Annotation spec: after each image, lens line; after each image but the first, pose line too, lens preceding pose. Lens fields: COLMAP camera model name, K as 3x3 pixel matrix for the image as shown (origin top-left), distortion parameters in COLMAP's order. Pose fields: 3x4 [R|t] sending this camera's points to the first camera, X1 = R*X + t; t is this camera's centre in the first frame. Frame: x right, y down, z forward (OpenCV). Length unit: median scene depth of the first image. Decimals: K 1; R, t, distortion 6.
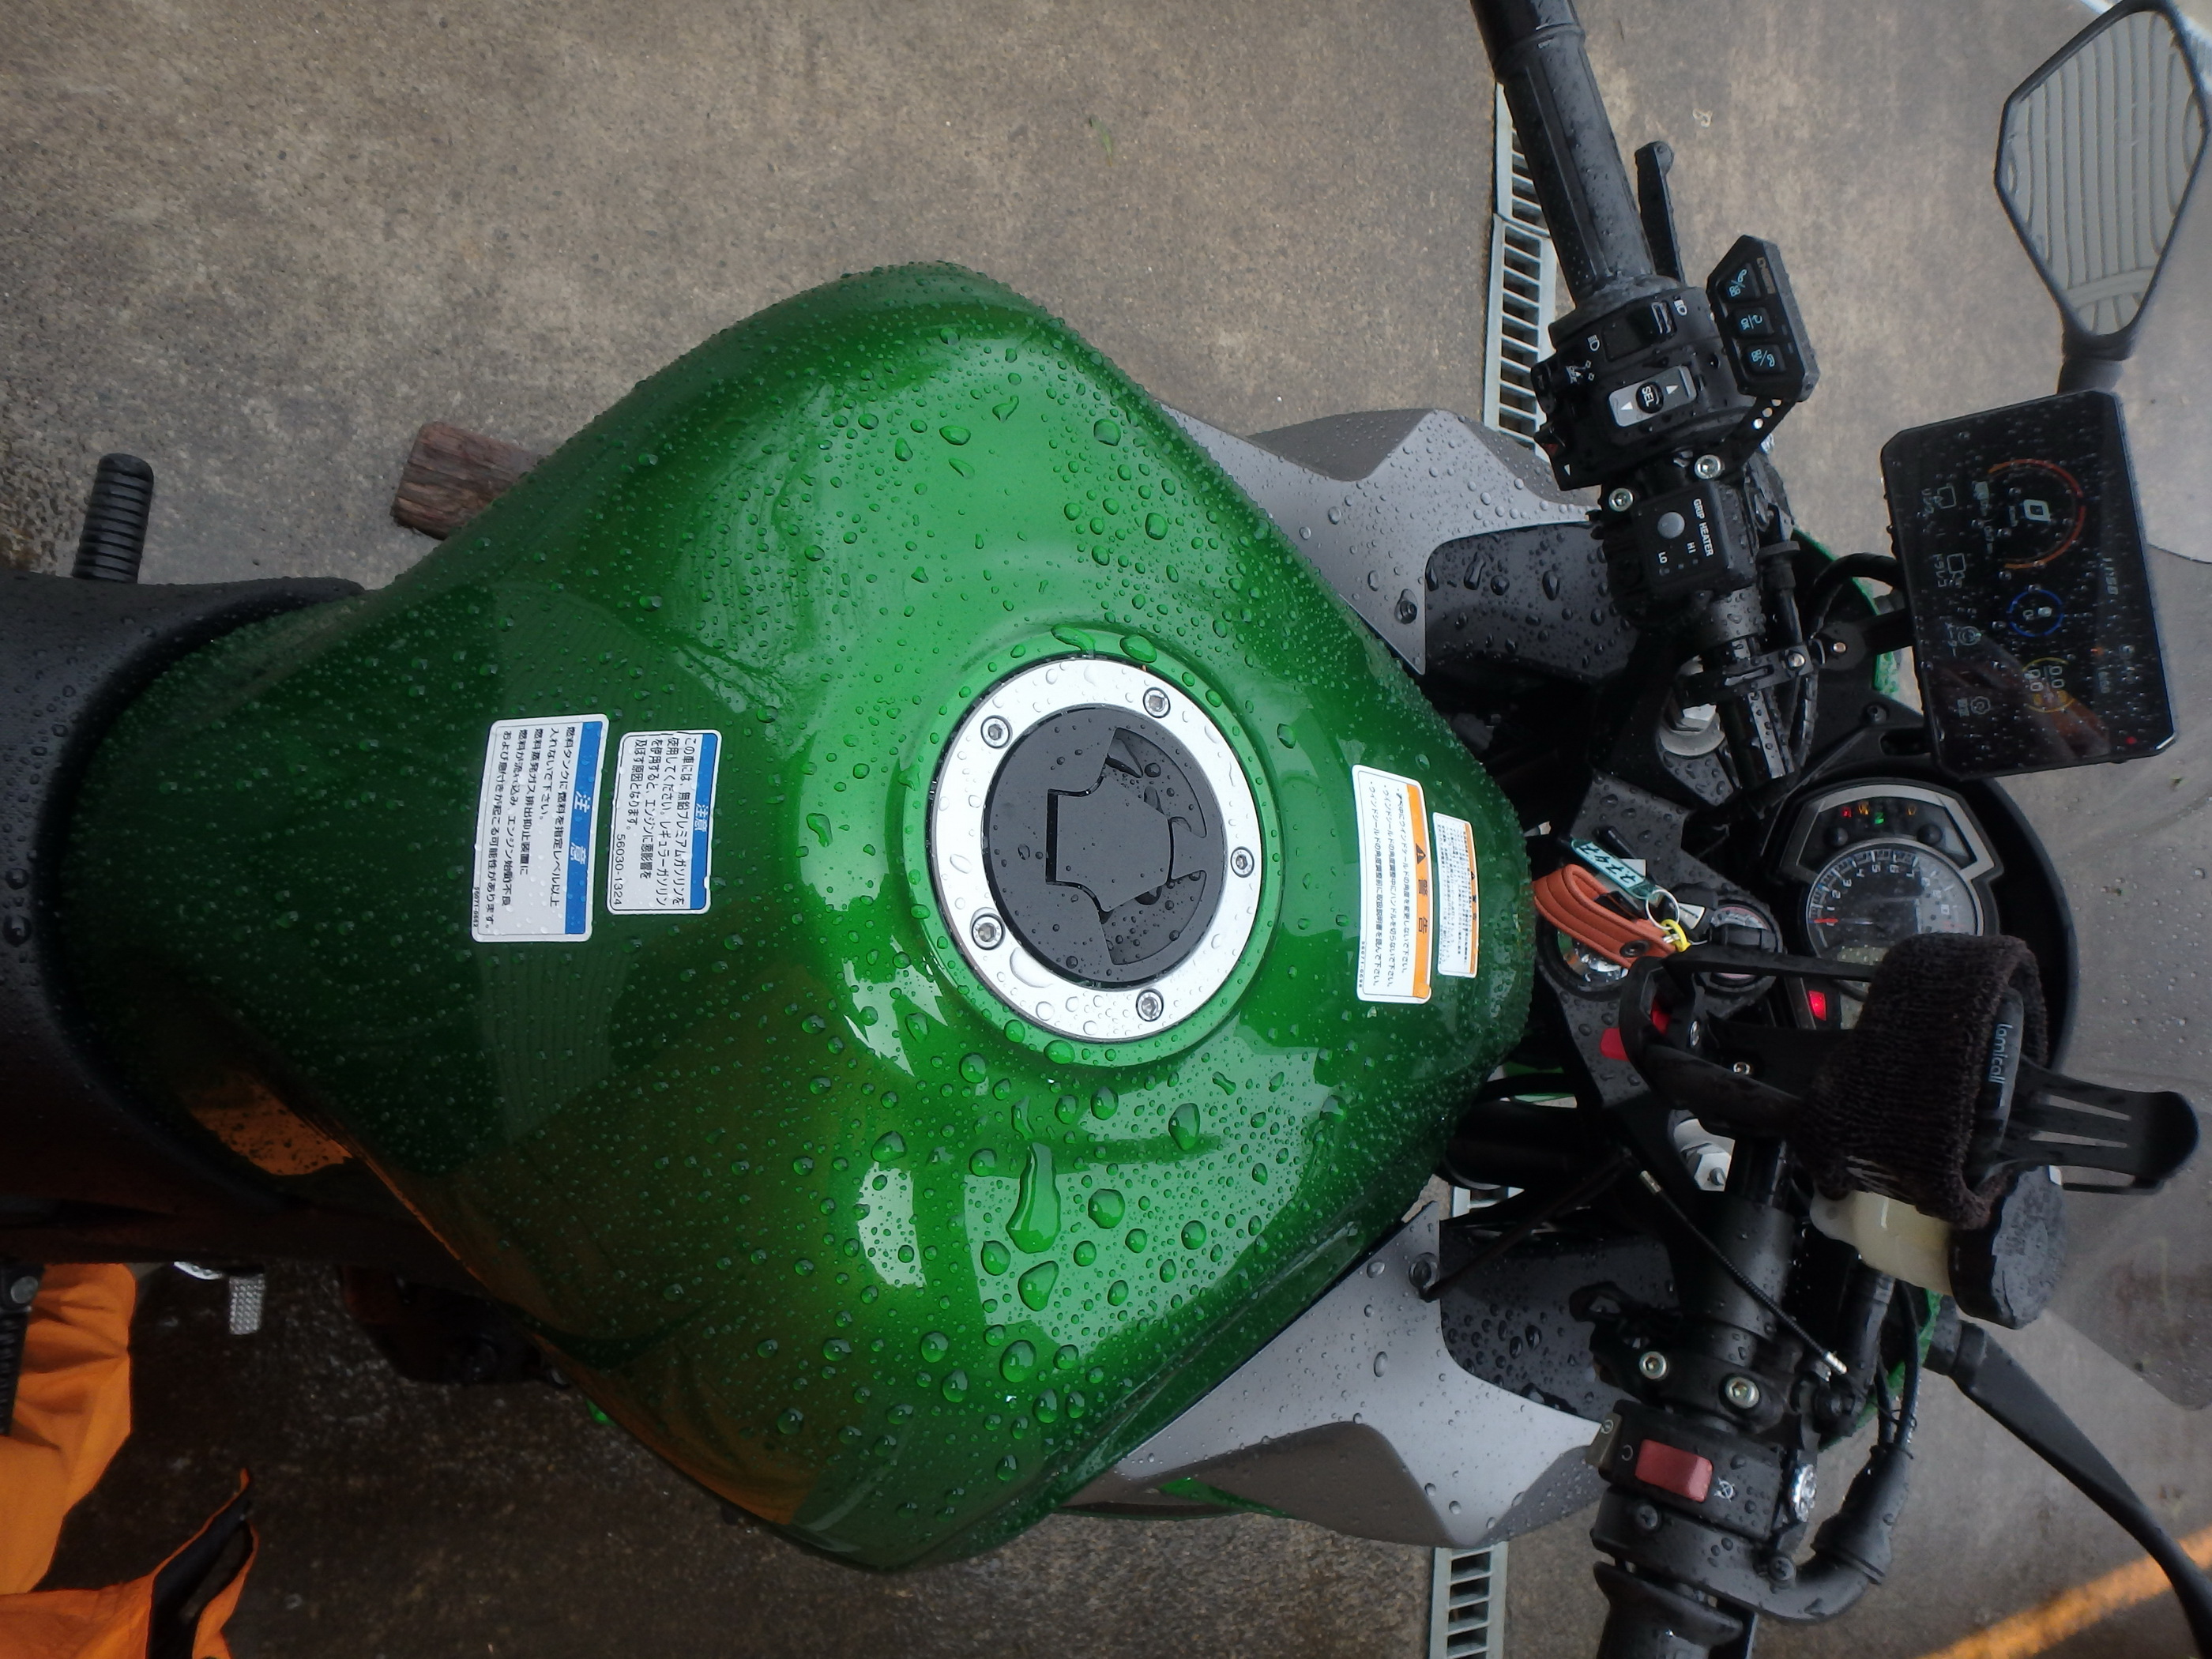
lens RADIAL K [[1355.0, 0, 1115.1], [0, 1355.0, 797.8], [0, 0, 1]] dist [-0.033785, 0.000907]
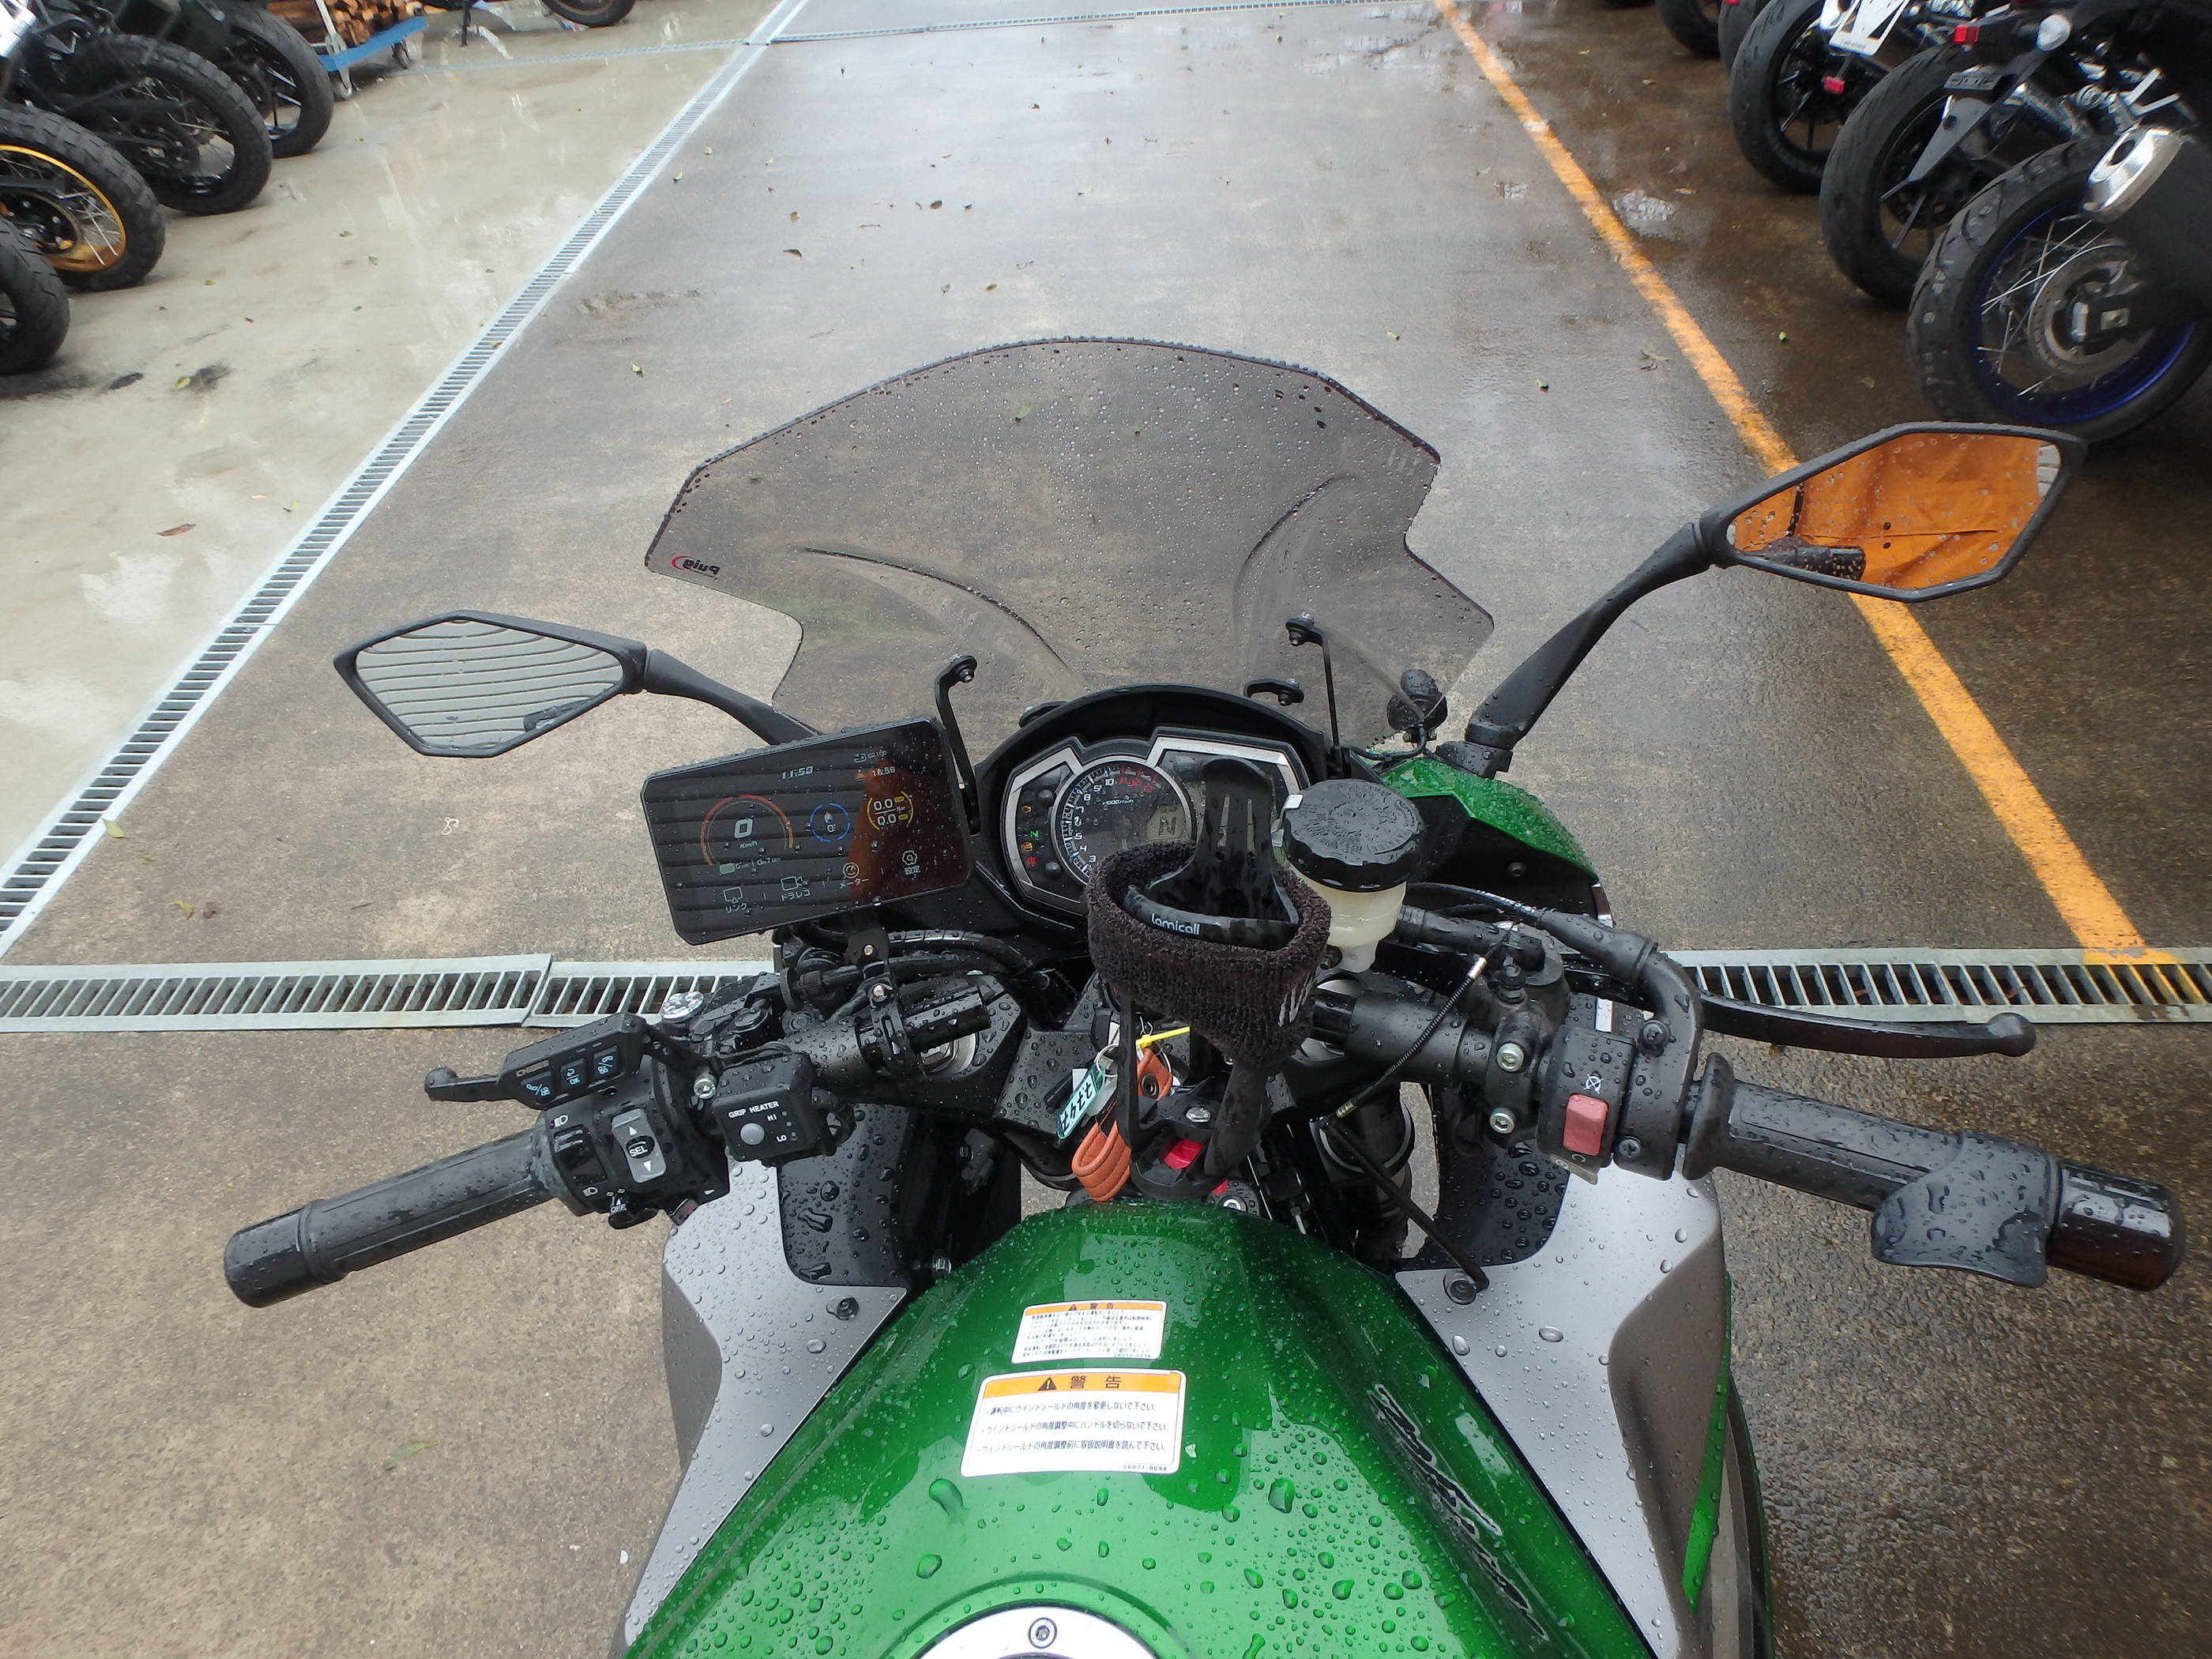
lens RADIAL K [[1355.0, 0, 1115.1], [0, 1355.0, 797.8], [0, 0, 1]] dist [-0.033785, 0.000907]
pose [[-0.050925, -0.945070, 0.322877, 0.288138], [0.998613, -0.052511, 0.003805, 0.104315], [0.013359, 0.322623, 0.946433, -0.140466]]
